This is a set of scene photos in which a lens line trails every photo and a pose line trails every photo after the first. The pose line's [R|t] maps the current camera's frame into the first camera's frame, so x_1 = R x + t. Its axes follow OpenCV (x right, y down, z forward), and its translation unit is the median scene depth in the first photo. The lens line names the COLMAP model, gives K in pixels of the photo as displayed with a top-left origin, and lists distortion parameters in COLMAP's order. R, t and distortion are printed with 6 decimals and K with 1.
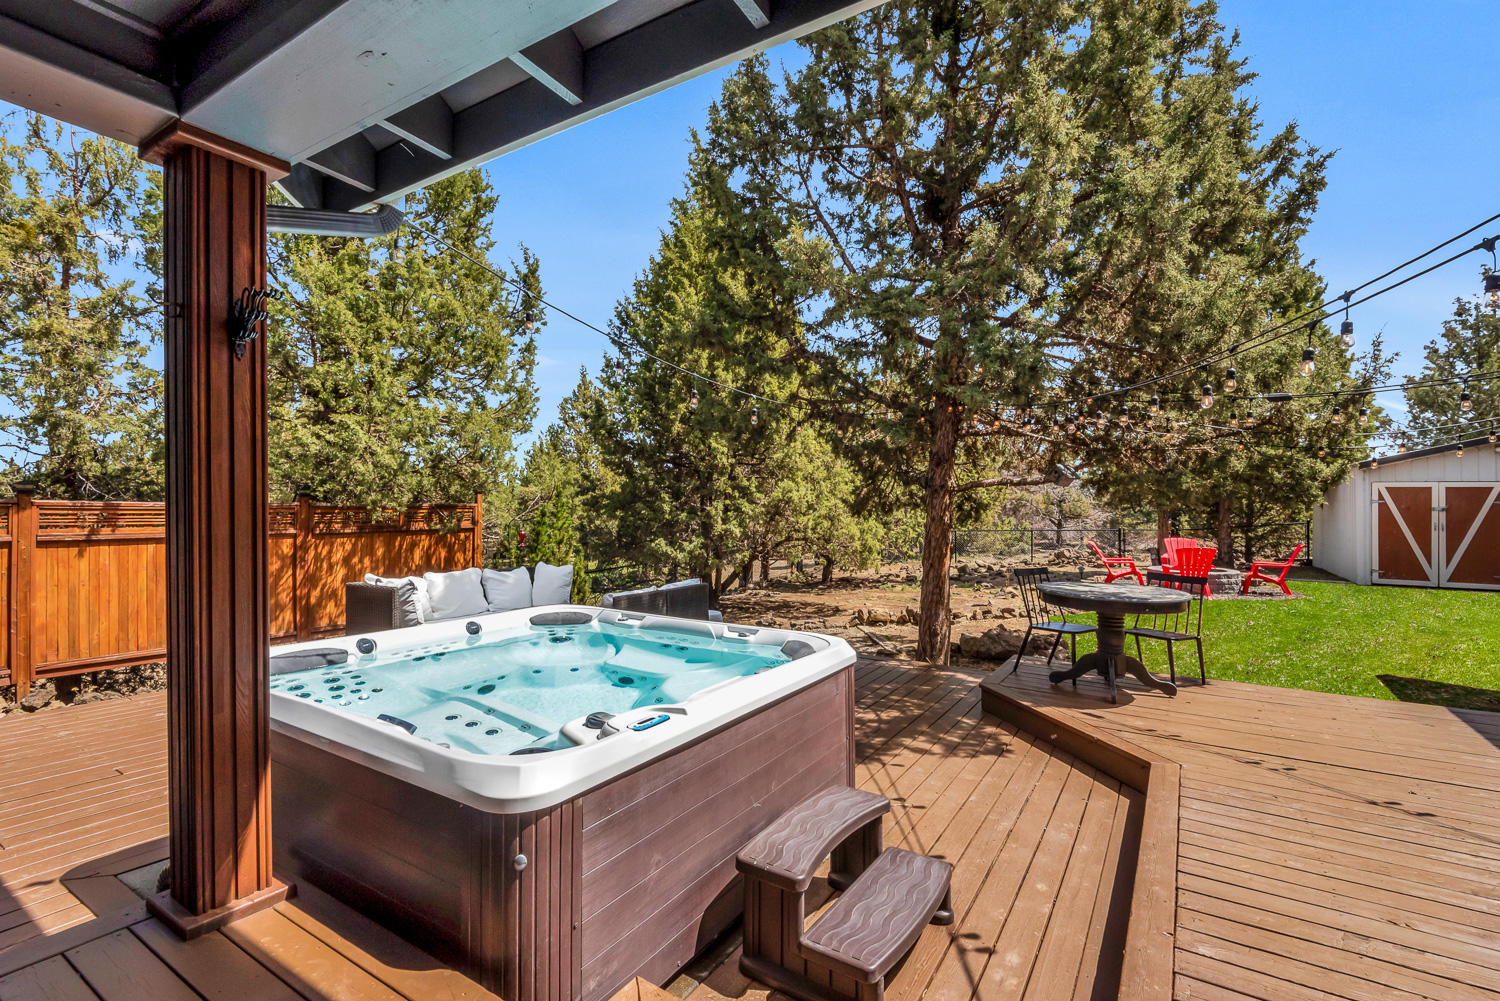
lens RADIAL K [[686.8, 0, 746.2], [0, 686.8, 501.2], [0, 0, 1]] dist [0.019918, 0.000170]
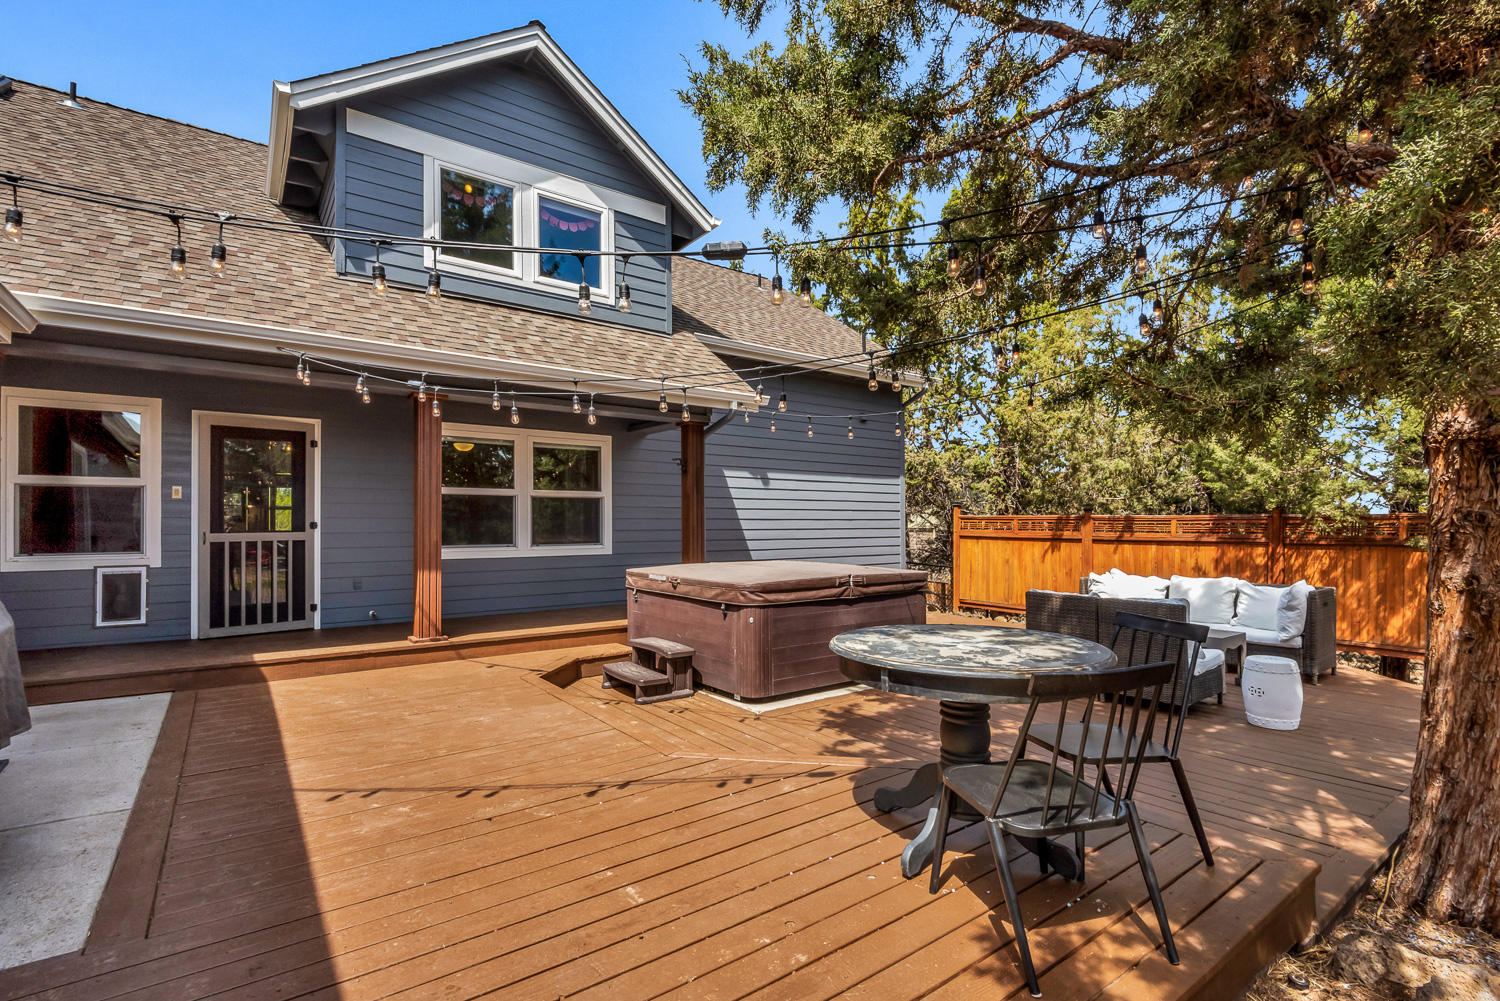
lens RADIAL K [[686.8, 0, 738.0], [0, 686.8, 510.0], [0, 0, 1]] dist [0.019918, 0.000170]
pose [[-0.359250, -0.023035, -0.932957, 0.802752], [-0.003881, 0.999724, -0.023189, 0.028126], [0.933233, -0.004710, -0.359240, 0.773026]]
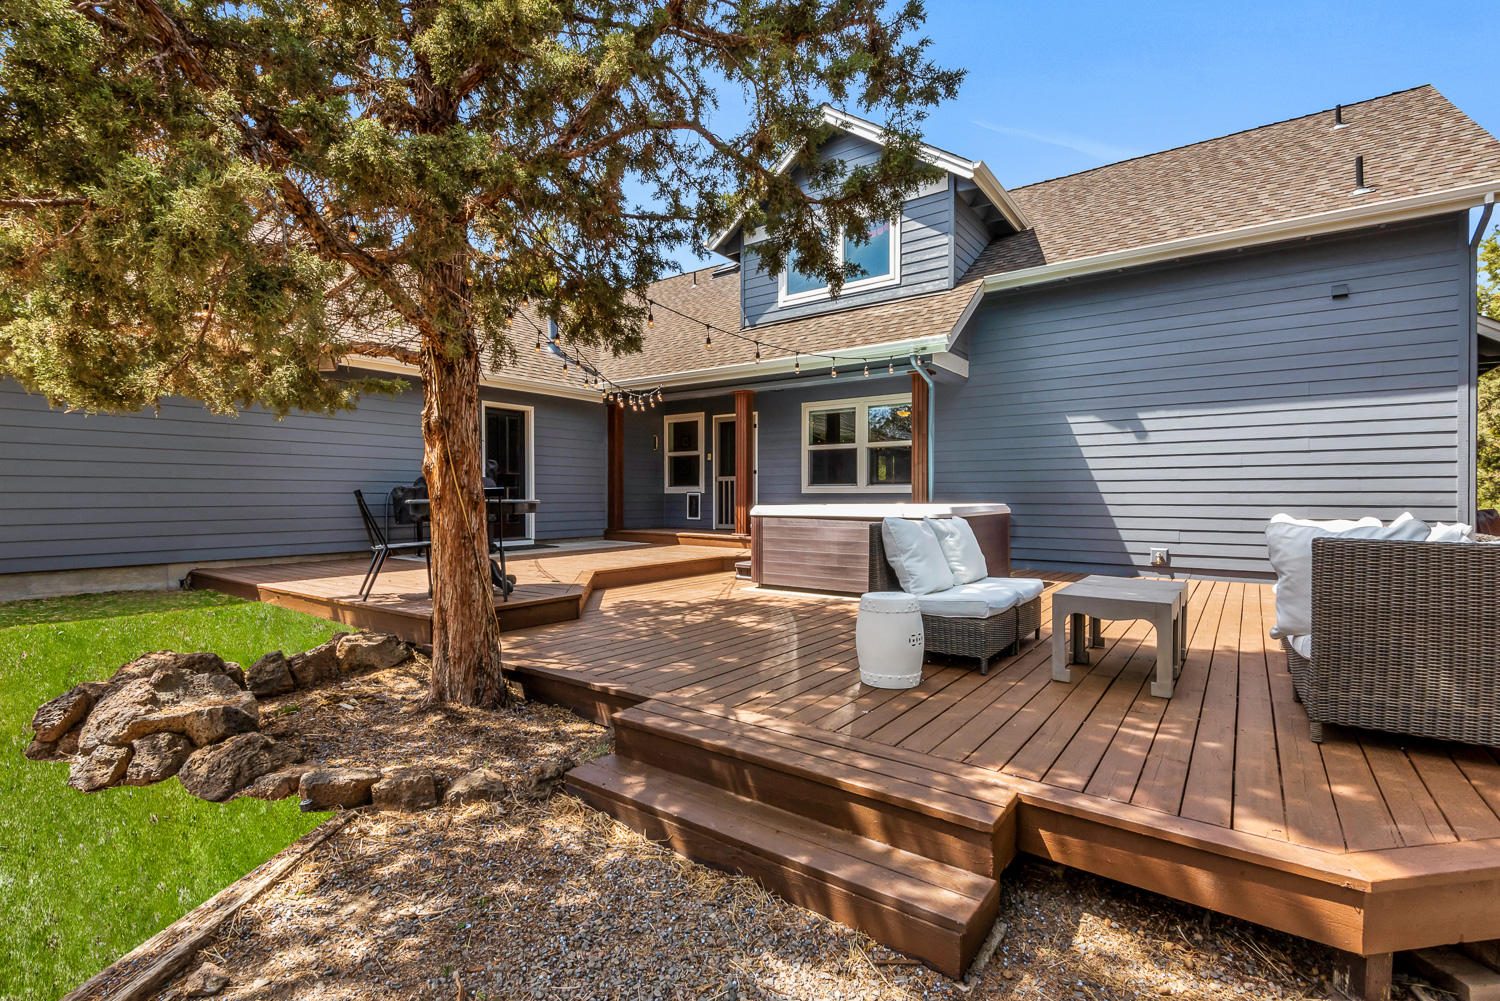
lens RADIAL K [[686.8, 0, 748.2], [0, 686.8, 499.0], [0, 0, 1]] dist [0.019918, 0.000170]
pose [[-0.997701, -0.007863, 0.067310, -0.016753], [-0.007221, 0.999926, 0.009774, 0.081806], [-0.067382, 0.009266, -0.997684, 1.600596]]
